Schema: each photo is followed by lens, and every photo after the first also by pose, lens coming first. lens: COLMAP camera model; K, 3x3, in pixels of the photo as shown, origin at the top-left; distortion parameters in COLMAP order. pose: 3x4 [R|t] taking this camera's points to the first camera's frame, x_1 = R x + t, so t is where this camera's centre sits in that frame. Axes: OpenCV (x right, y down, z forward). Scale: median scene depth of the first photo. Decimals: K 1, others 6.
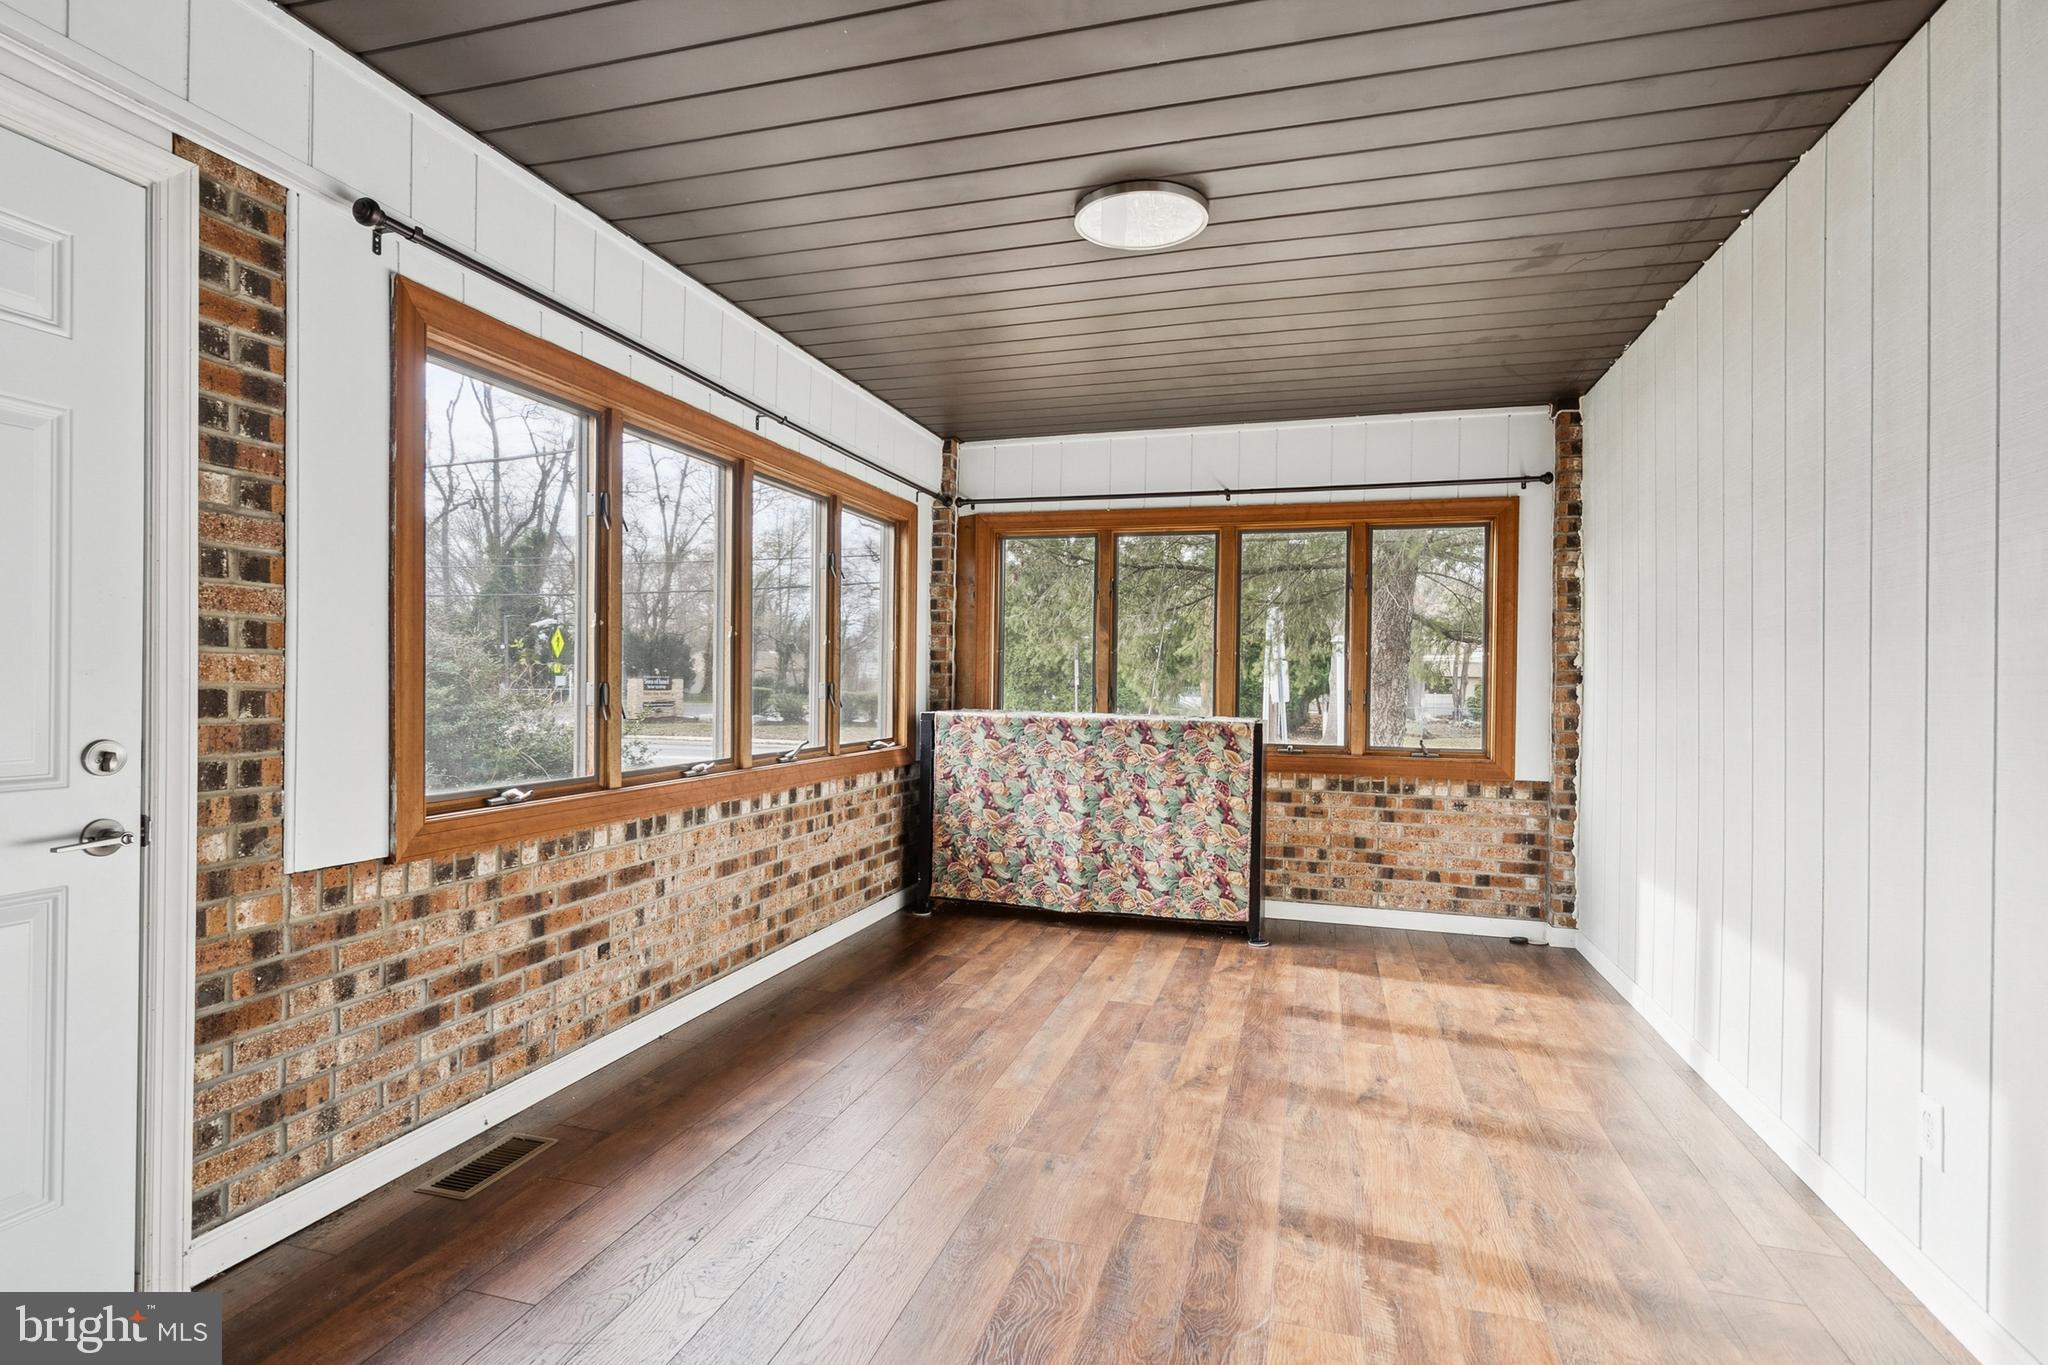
lens RADIAL K [[945.4, 0, 949.6], [0, 945.4, 691.4], [0, 0, 1]] dist [0.001617, 0.000325]
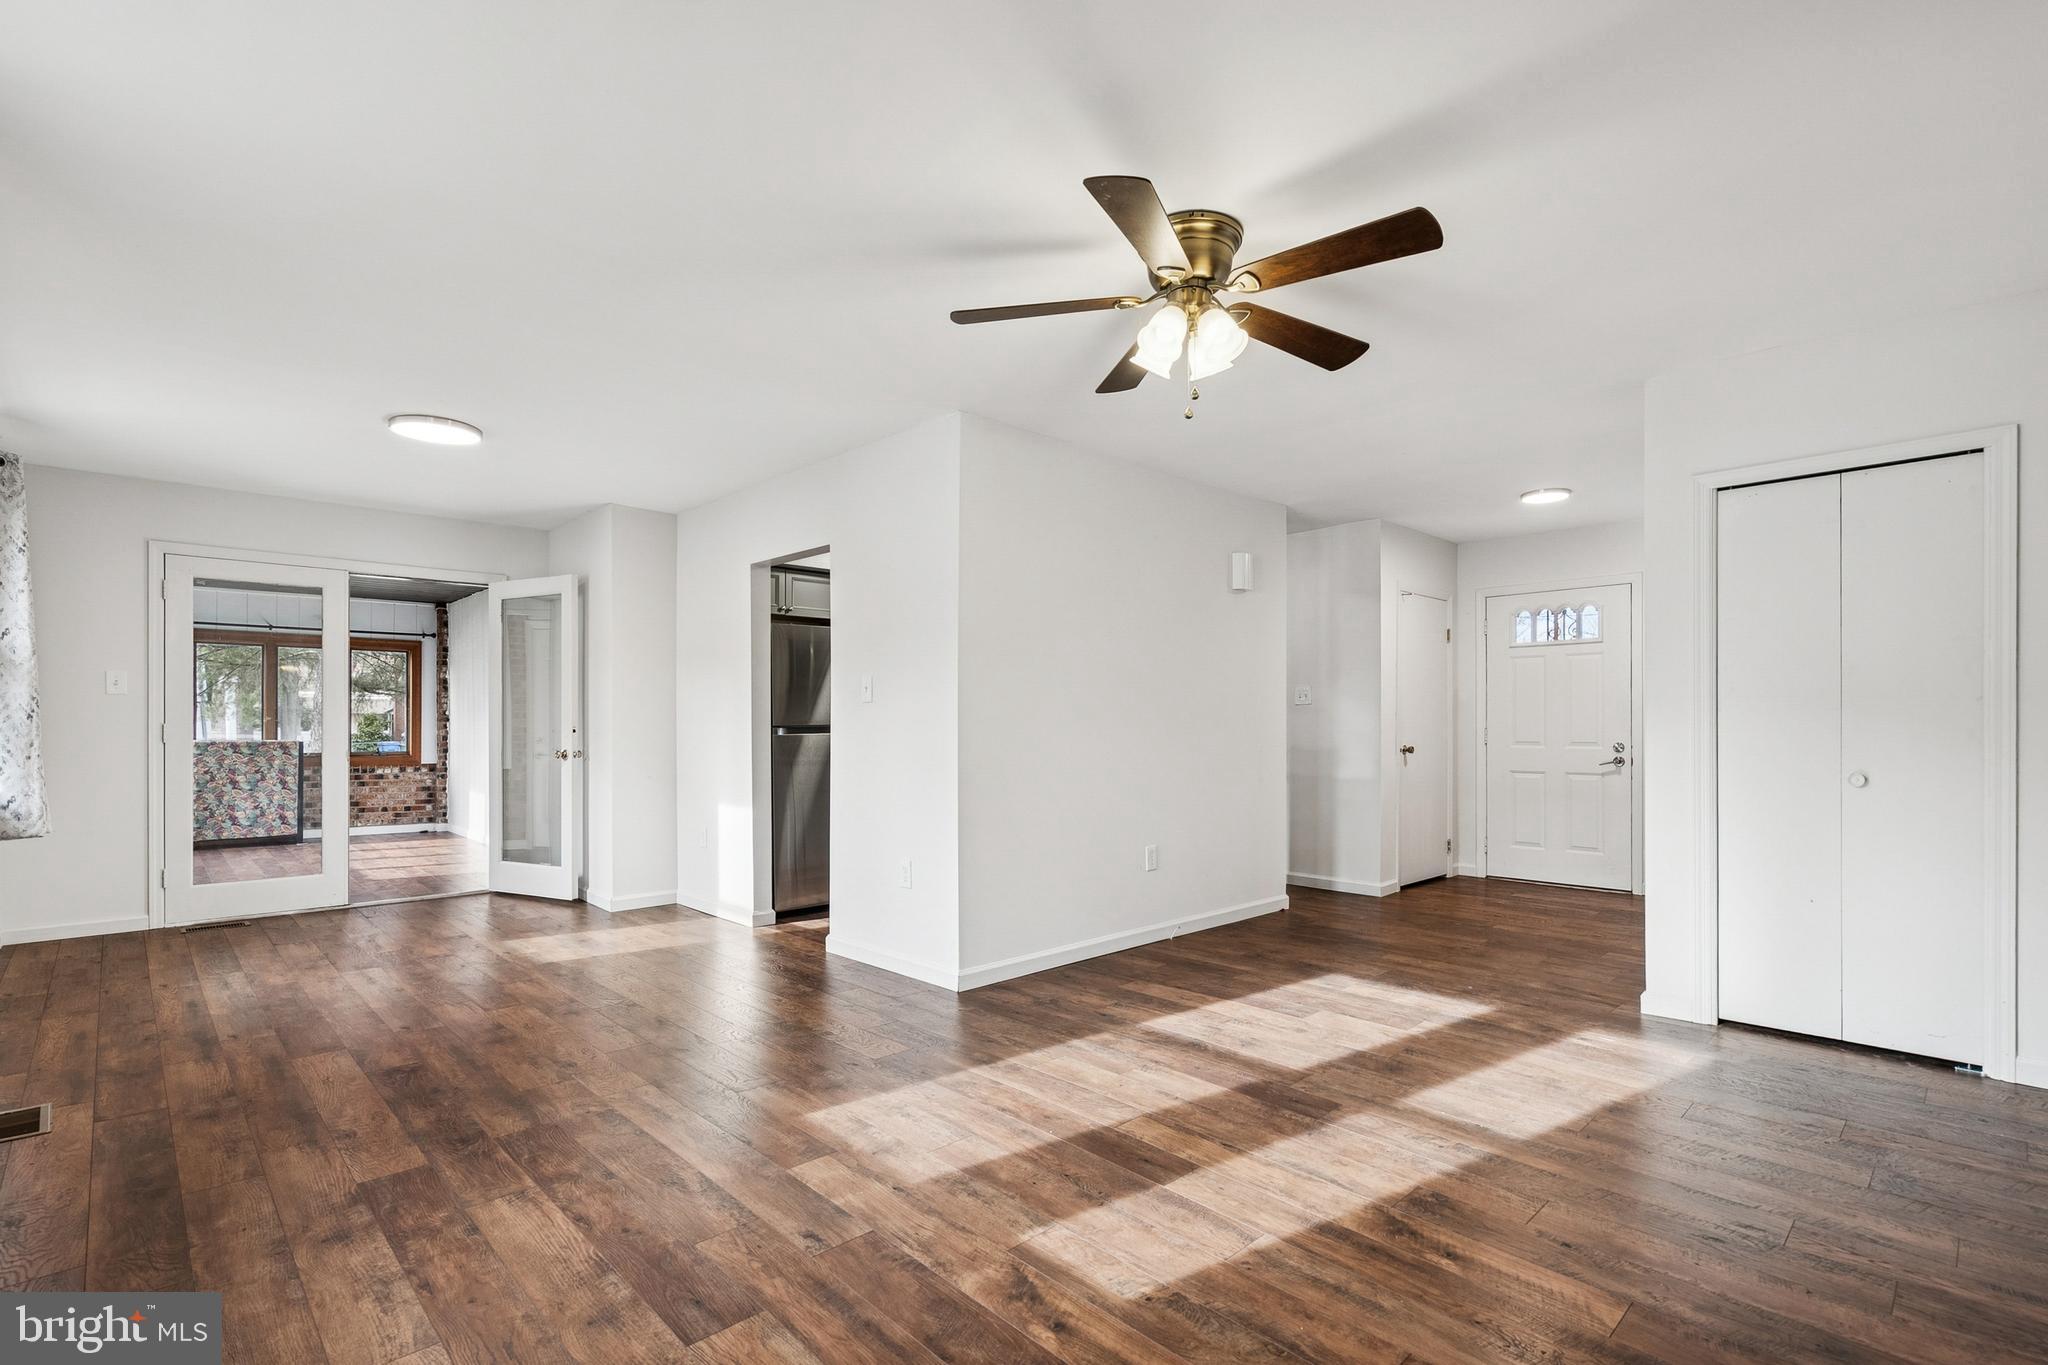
lens RADIAL K [[945.4, 0, 1034.2], [0, 945.4, 719.3], [0, 0, 1]] dist [0.001617, 0.000325]
pose [[0.421810, -0.004831, 0.906671, -0.879541], [0.011916, 0.999929, -0.000216, 0.003468], [-0.906606, 0.010895, 0.421837, -1.355550]]
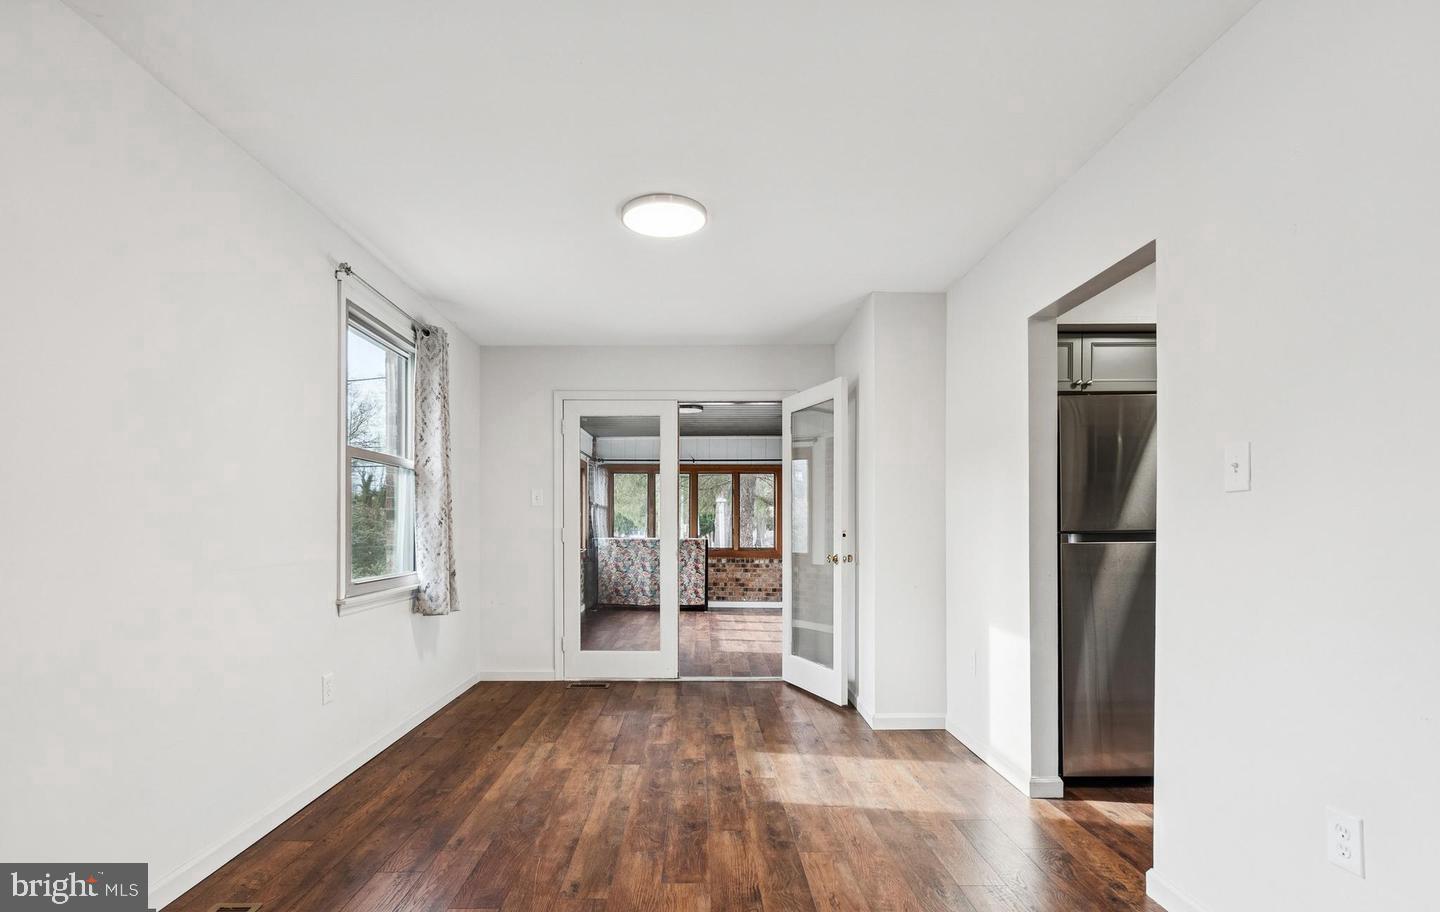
lens RADIAL K [[694.0, 0, 686.1], [0, 694.0, 530.5], [0, 0, 1]] dist [0.001699, -0.000950]
pose [[0.940119, -0.011993, 0.340636, -0.477241], [0.012558, 0.999921, 0.000546, 0.002085], [-0.340616, 0.003764, 0.940195, -1.036524]]
